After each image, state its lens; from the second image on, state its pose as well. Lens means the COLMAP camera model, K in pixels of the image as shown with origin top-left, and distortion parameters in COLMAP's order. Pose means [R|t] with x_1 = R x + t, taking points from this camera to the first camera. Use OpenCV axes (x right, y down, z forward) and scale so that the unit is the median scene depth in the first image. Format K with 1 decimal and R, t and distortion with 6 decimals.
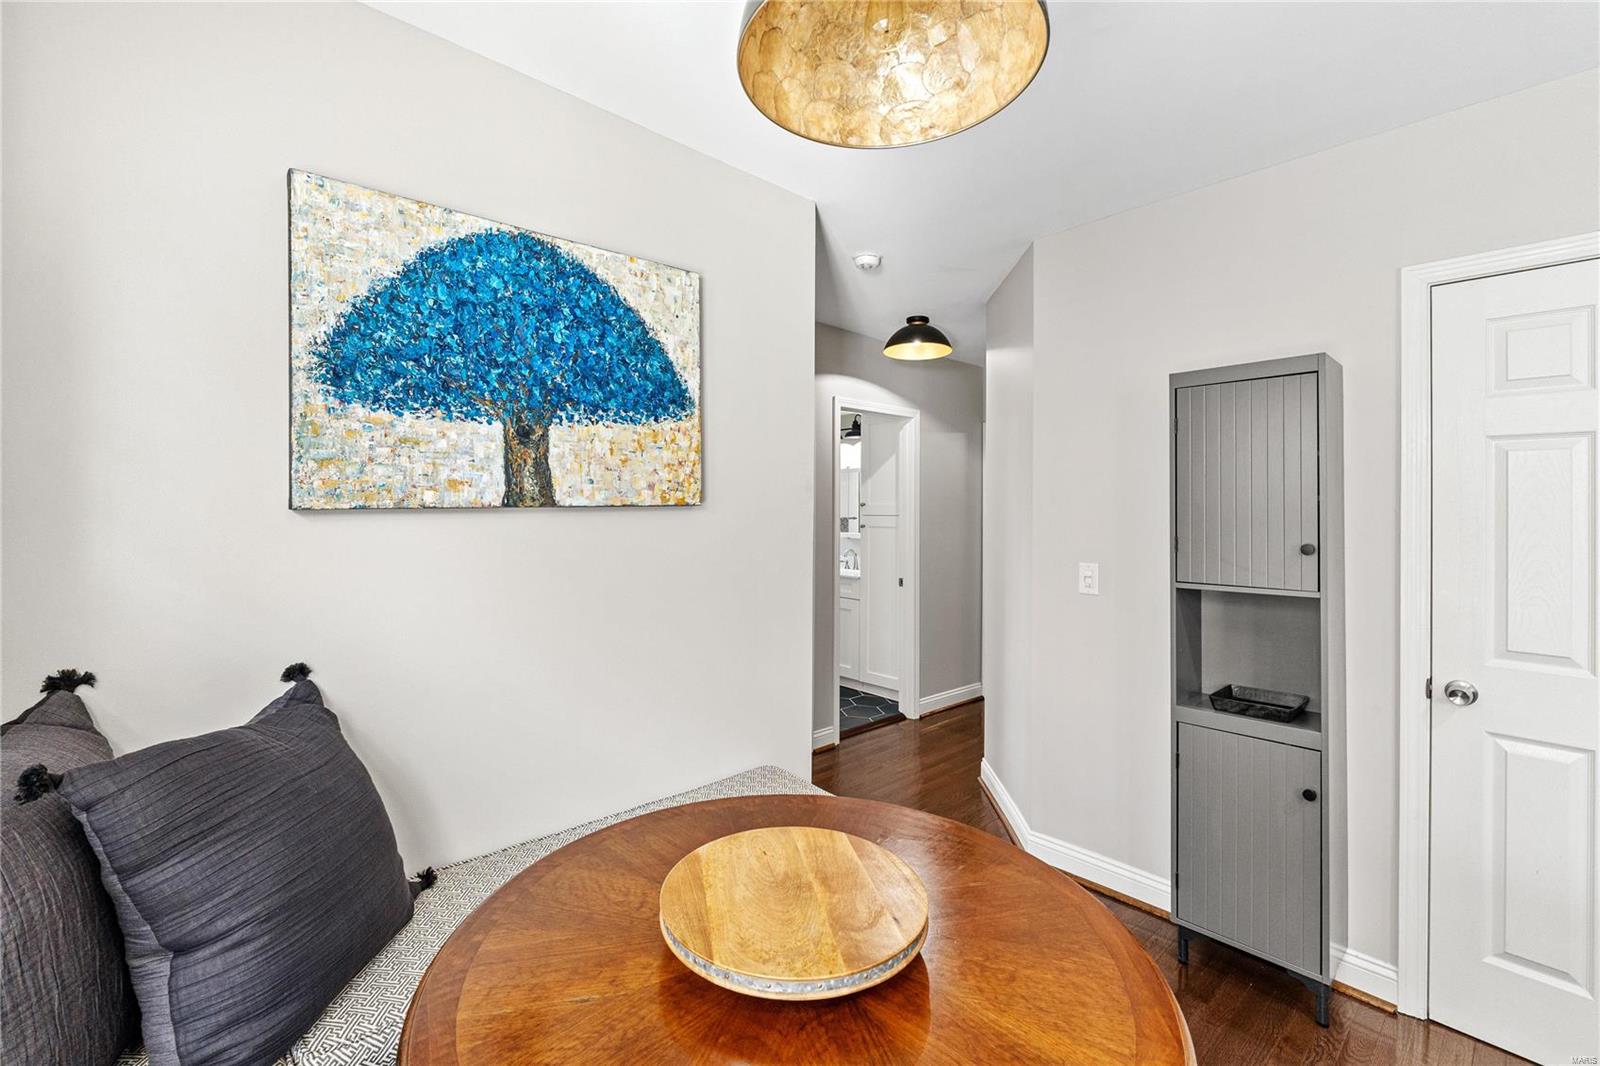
lens RADIAL K [[681.9, 0, 798.0], [0, 681.9, 505.1], [0, 0, 1]] dist [-0.000210, 0.000065]
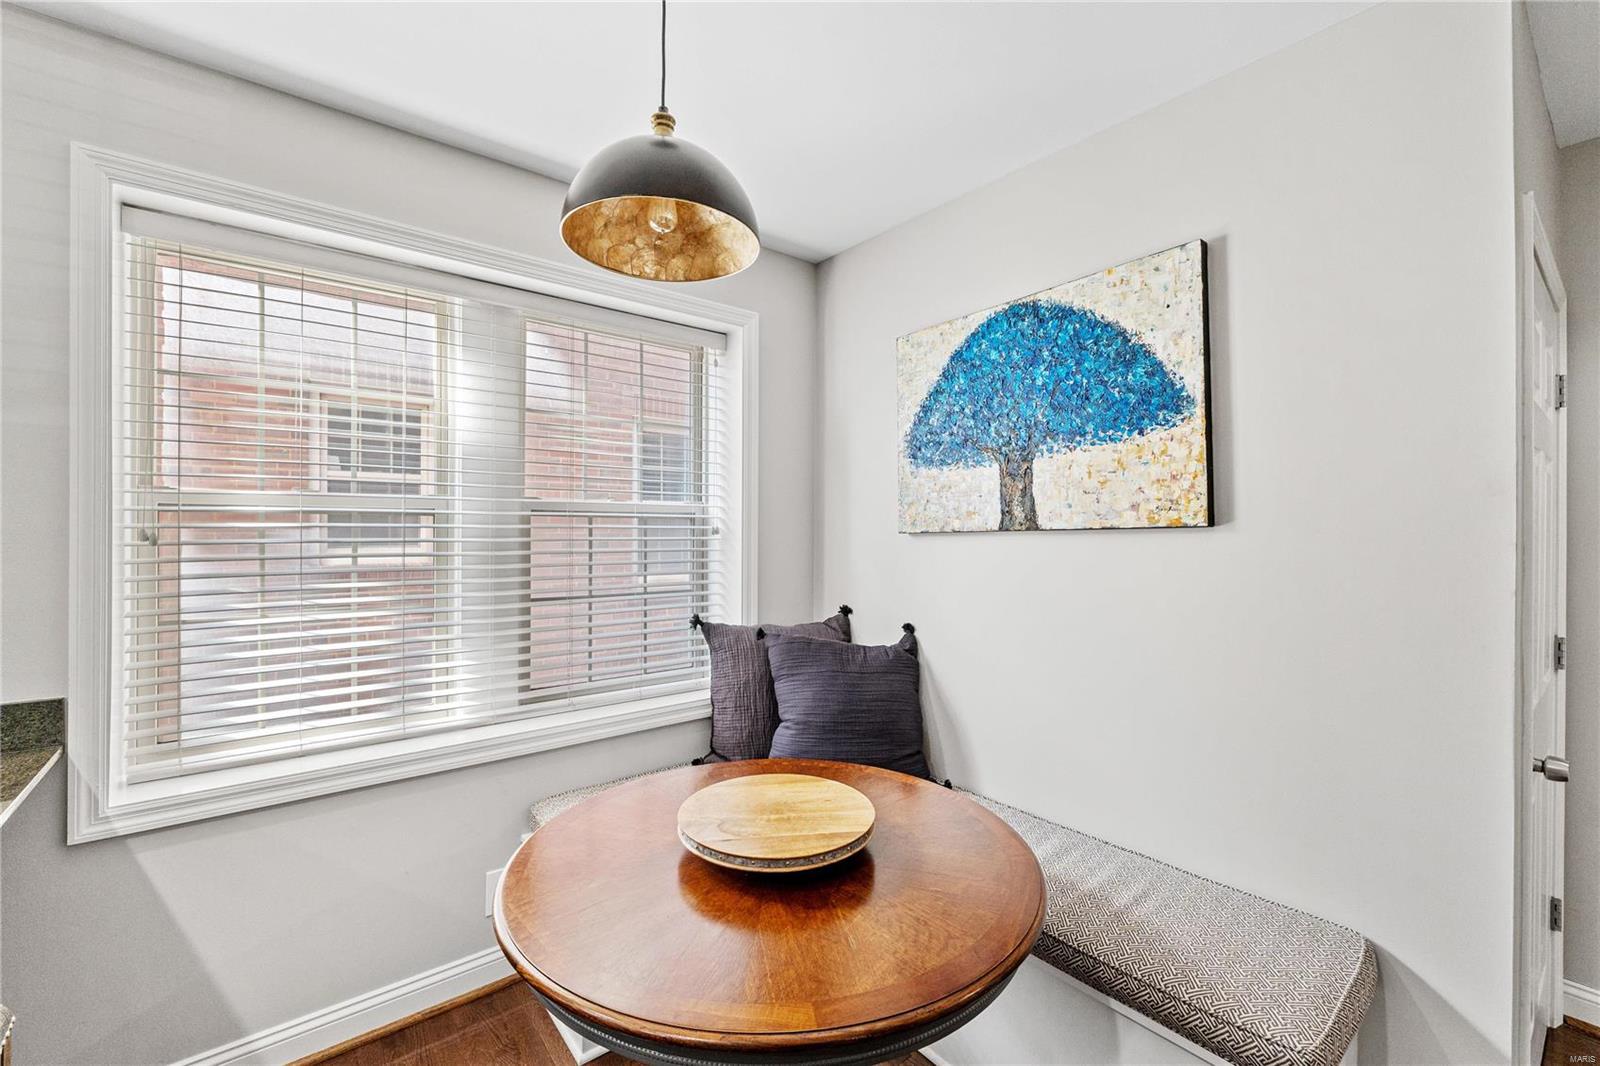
lens RADIAL K [[684.4, 0, 800.0], [0, 684.4, 533.0], [0, 0, 1]] dist [-0.001554, 0.000005]
pose [[-0.061564, -0.005574, -0.998088, 0.772513], [0.005514, 0.999967, -0.005924, 0.011303], [0.998088, -0.005868, -0.061531, 0.646092]]
